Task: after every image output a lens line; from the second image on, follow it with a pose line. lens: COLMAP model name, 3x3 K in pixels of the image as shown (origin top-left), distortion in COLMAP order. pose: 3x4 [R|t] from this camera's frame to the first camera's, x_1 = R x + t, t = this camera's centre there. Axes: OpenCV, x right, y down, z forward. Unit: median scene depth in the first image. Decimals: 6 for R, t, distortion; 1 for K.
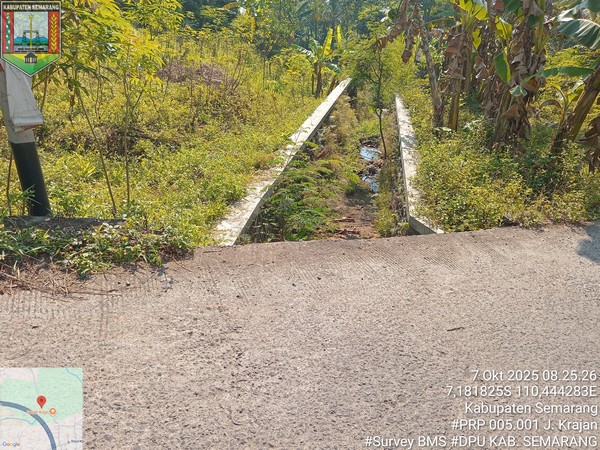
lens RADIAL K [[443.0, 0, 300.0], [0, 443.0, 225.0], [0, 0, 1]] dist [0.082609, -0.207029]
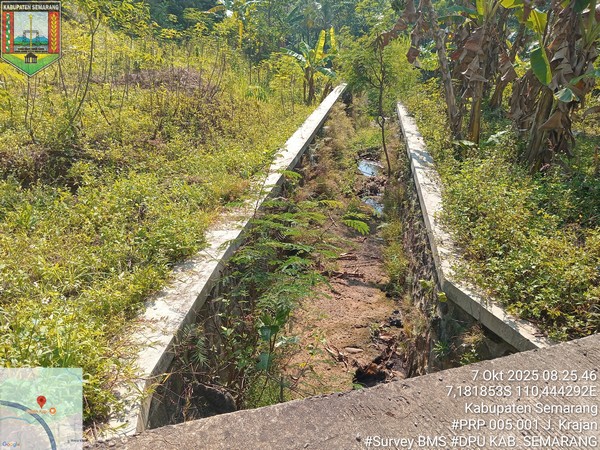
lens RADIAL K [[459.3, 0, 300.0], [0, 459.3, 225.0], [0, 0, 1]] dist [0.061486, -0.150929]
pose [[0.999849, -0.010803, 0.013593, 0.008269], [0.011125, 0.999653, -0.023888, -0.037142], [-0.013330, 0.024035, 0.999622, 0.128348]]
